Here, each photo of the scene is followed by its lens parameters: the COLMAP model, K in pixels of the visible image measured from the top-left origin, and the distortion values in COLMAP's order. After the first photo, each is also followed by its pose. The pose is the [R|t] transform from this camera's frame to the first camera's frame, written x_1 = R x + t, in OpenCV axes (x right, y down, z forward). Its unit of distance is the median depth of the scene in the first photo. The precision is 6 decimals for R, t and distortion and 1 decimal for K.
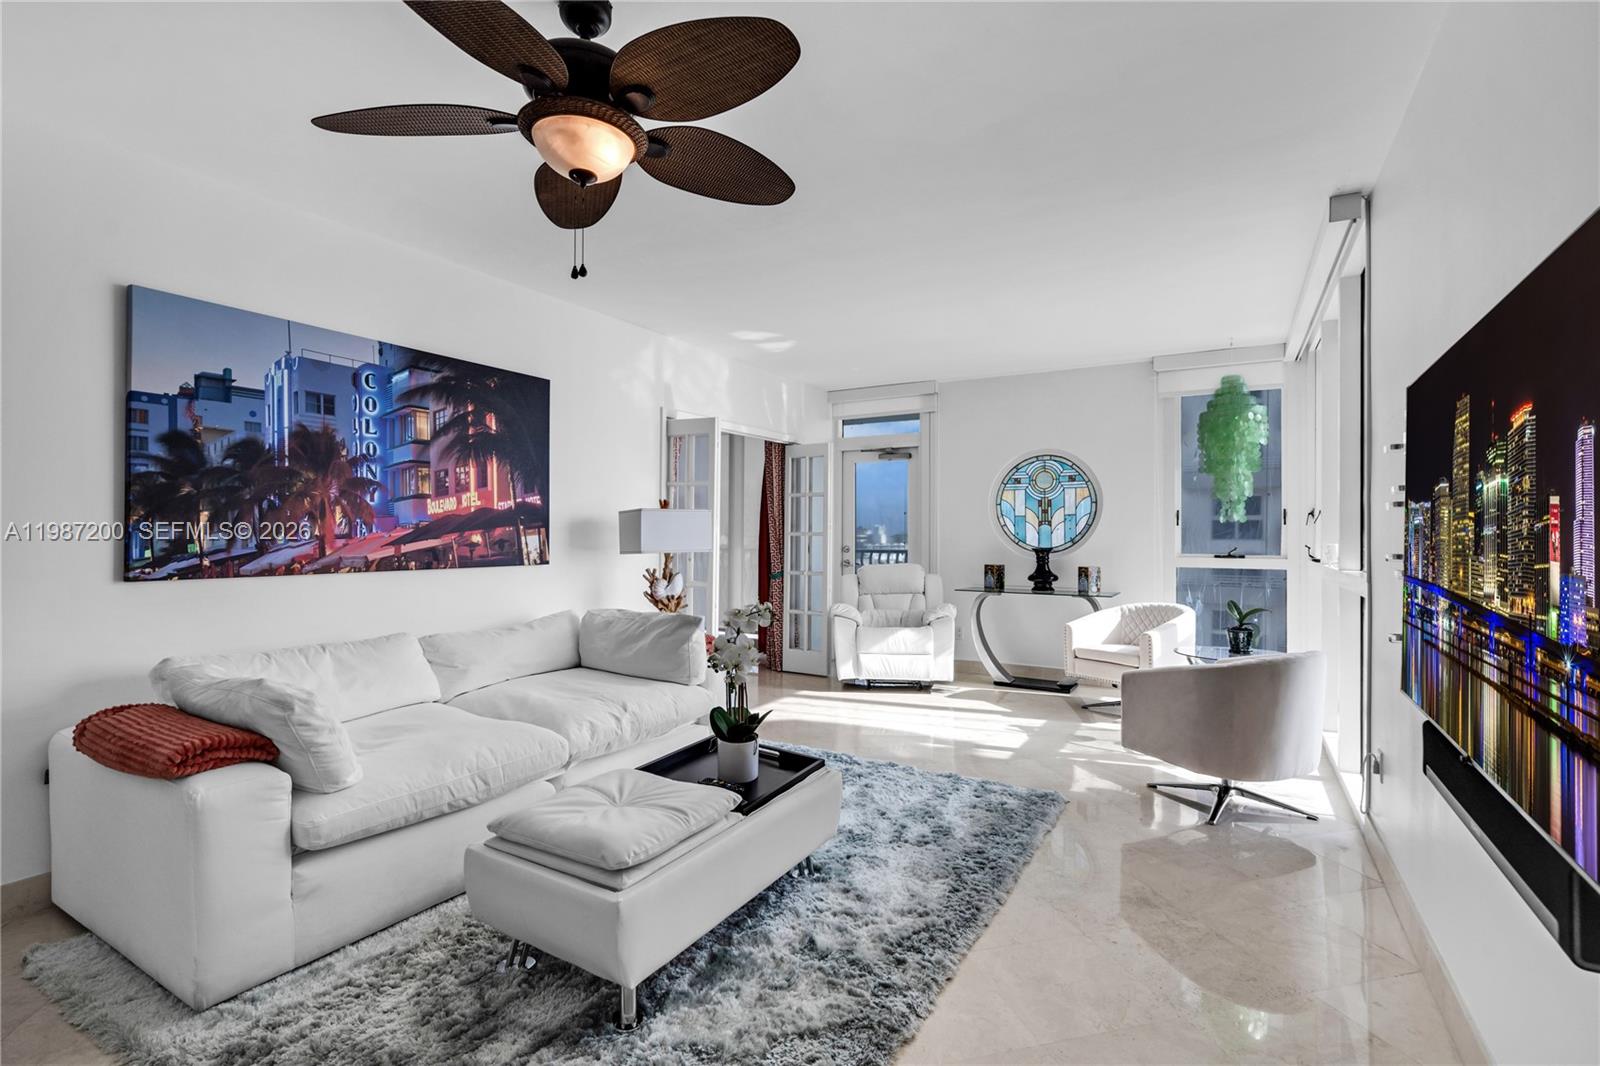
lens RADIAL K [[736.8, 0, 831.7], [0, 736.8, 532.7], [0, 0, 1]] dist [-0.014377, 0.003834]
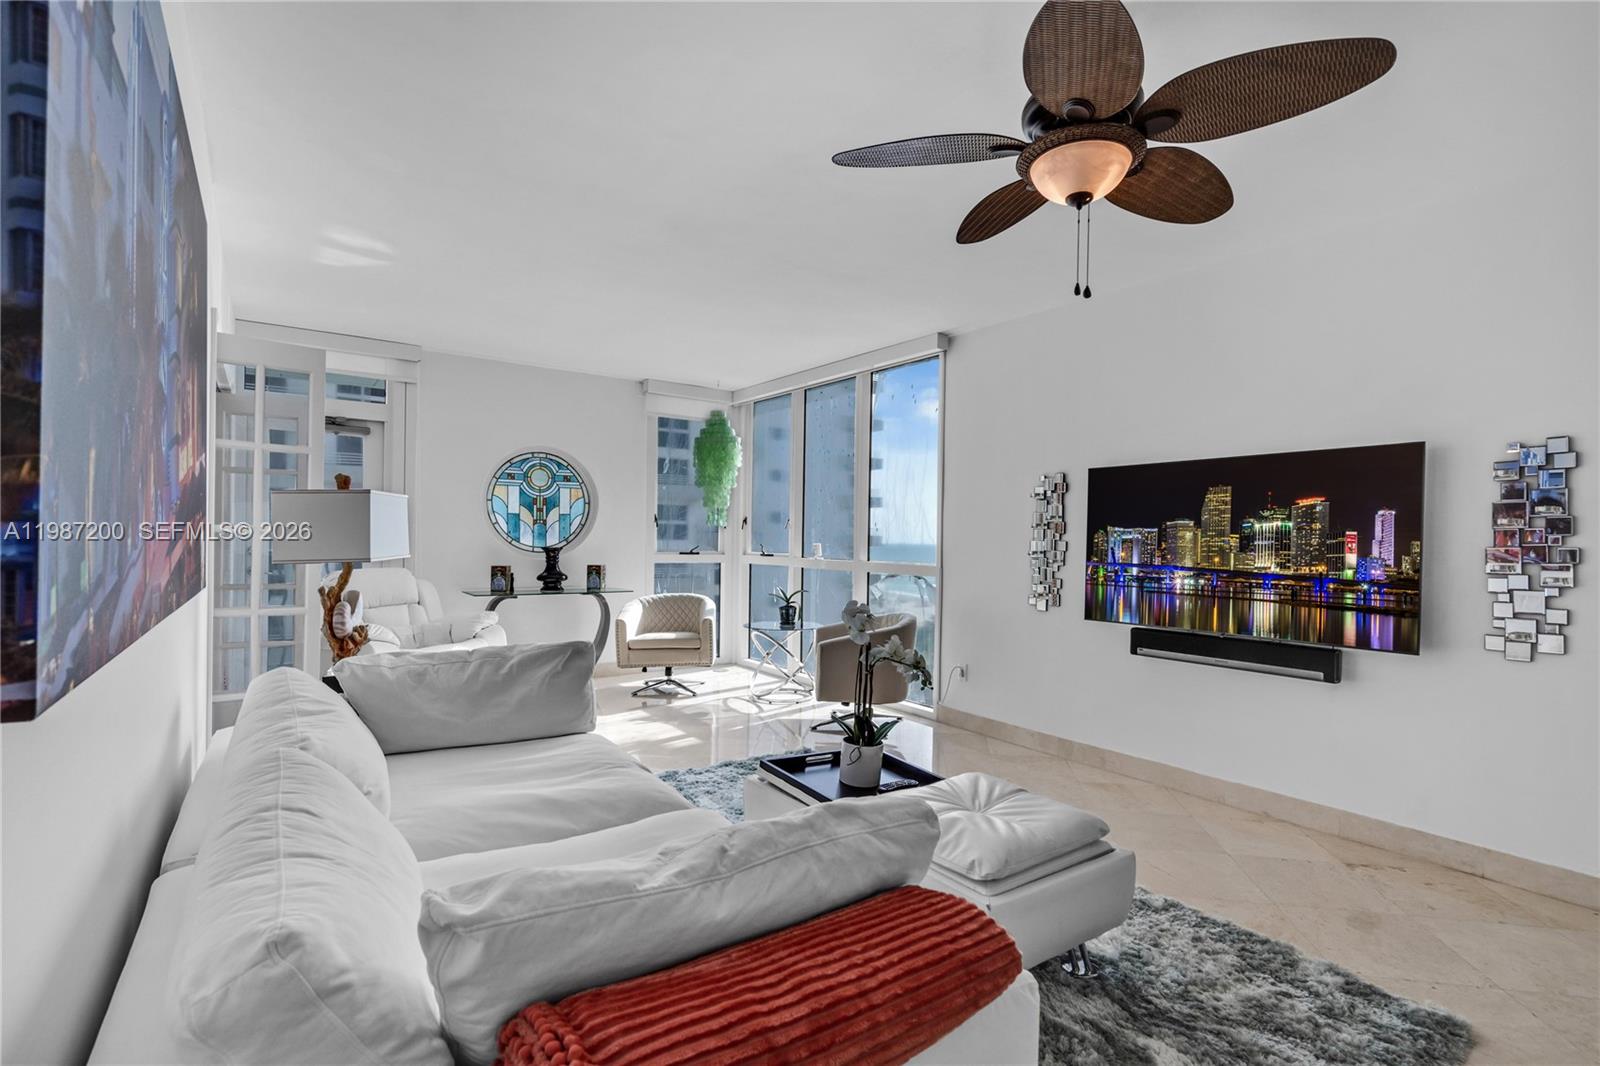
lens RADIAL K [[736.8, 0, 772.6], [0, 736.8, 540.3], [0, 0, 1]] dist [-0.014377, 0.003834]
pose [[0.440078, 0.001422, 0.897958, -0.481023], [-0.015560, 0.999861, 0.006042, 0.000399], [-0.897825, -0.016631, 0.440039, 0.302336]]
